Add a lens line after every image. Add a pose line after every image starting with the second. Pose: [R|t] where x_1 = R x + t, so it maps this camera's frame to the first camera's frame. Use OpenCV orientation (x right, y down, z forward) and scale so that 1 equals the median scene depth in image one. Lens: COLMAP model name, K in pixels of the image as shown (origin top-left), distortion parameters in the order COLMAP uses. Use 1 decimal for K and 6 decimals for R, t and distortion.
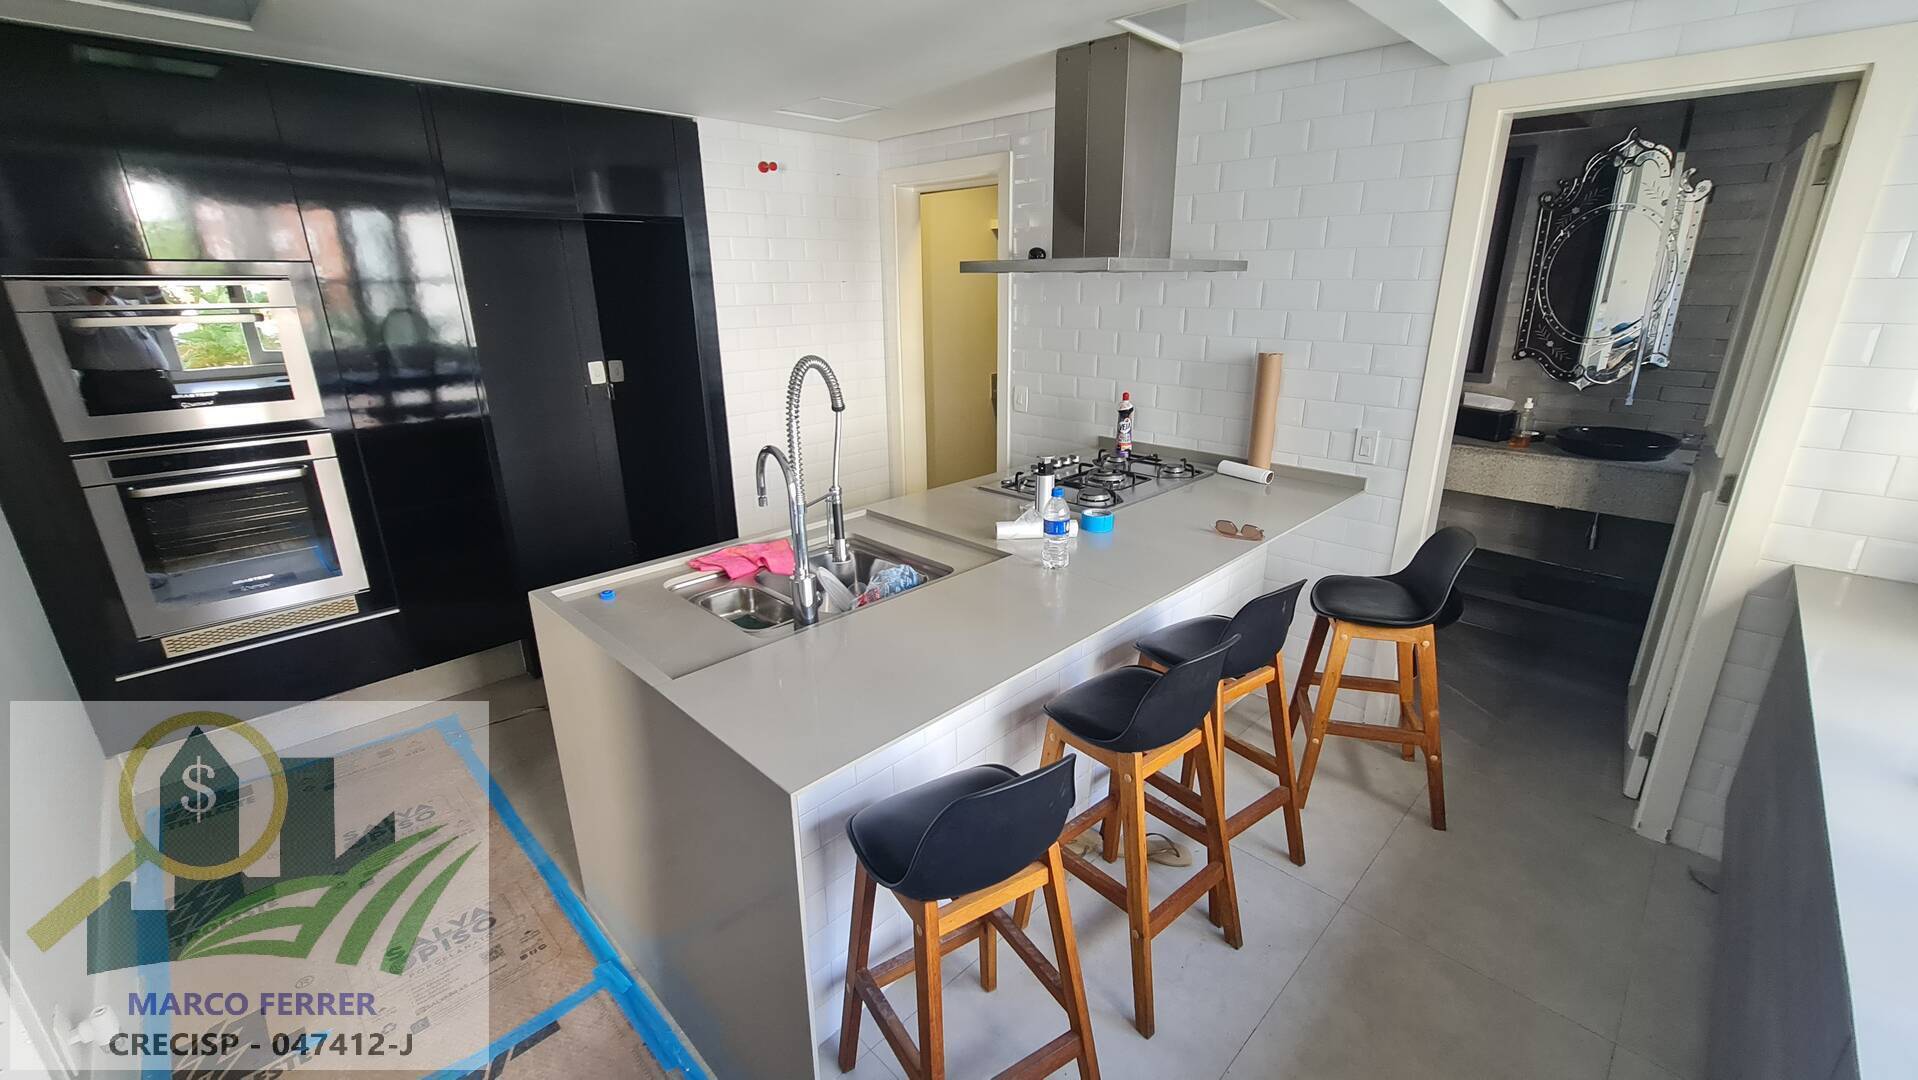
lens RADIAL K [[785.1, 0, 959.9], [0, 785.1, 532.4], [0, 0, 1]] dist [-0.000829, 0.000637]
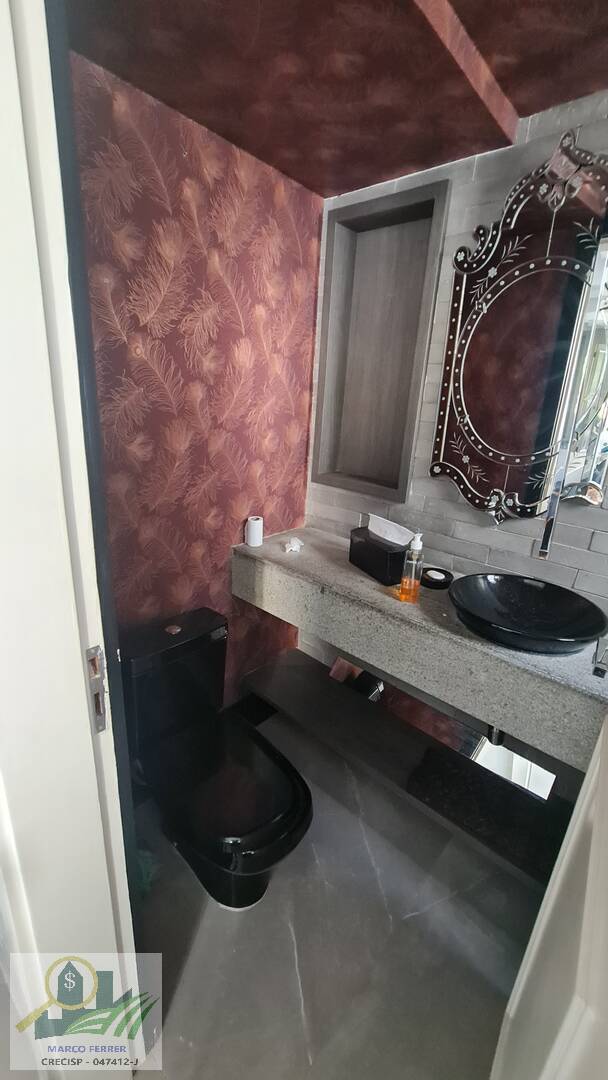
lens RADIAL K [[442.1, 0, 305.6], [0, 442.1, 542.4], [0, 0, 1]] dist [-0.000829, 0.000637]
pose [[0.997199, 0.044370, 0.060215, 0.580100], [-0.045258, 0.998885, 0.013471, -0.160161], [-0.059550, -0.016158, 0.998095, 0.587104]]
